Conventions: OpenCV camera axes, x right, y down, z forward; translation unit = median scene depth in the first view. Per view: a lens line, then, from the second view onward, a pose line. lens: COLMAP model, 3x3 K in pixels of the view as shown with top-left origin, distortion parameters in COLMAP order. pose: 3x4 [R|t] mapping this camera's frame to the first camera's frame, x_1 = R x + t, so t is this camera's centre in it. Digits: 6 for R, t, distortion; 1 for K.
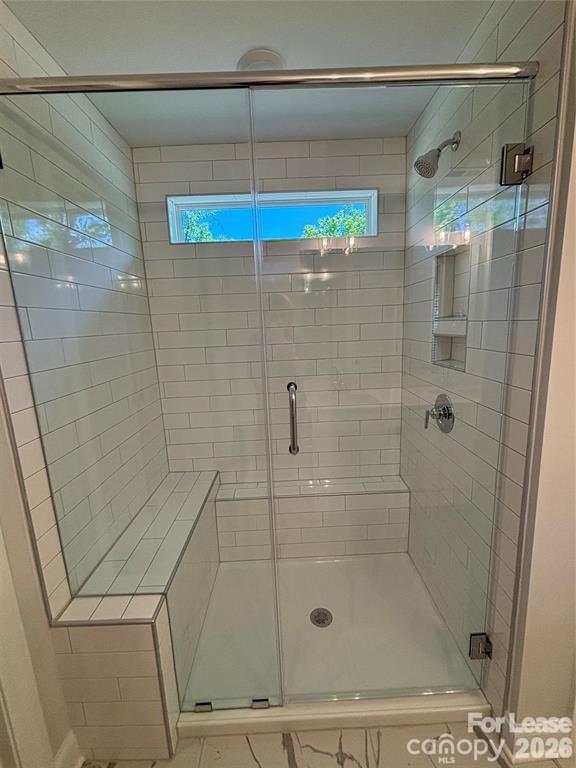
lens RADIAL K [[307.6, 0, 289.6], [0, 307.6, 383.2], [0, 0, 1]] dist [-0.000526, -0.000083]
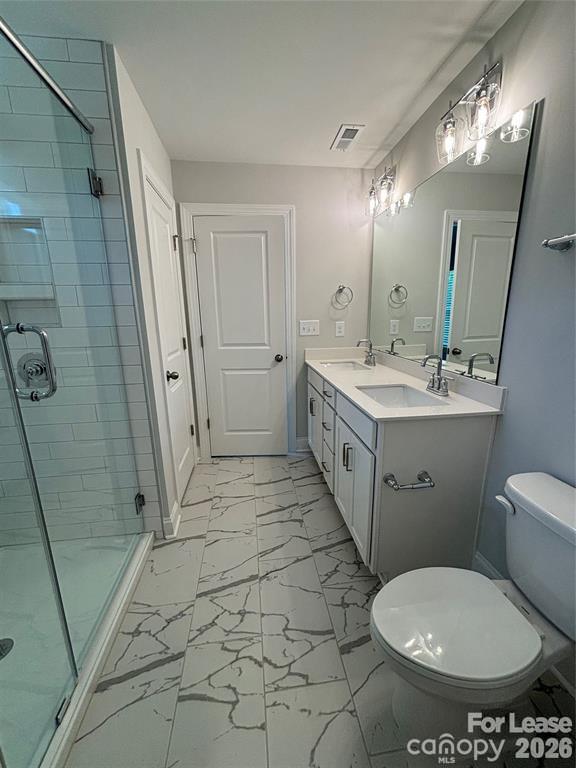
lens RADIAL K [[307.6, 0, 287.2], [0, 307.6, 388.6], [0, 0, 1]] dist [-0.000526, -0.000083]
pose [[-0.116889, -0.185408, 0.975685, -0.884389], [0.173477, 0.963504, 0.203876, 0.120726], [-0.977877, 0.193090, -0.080459, 0.303433]]
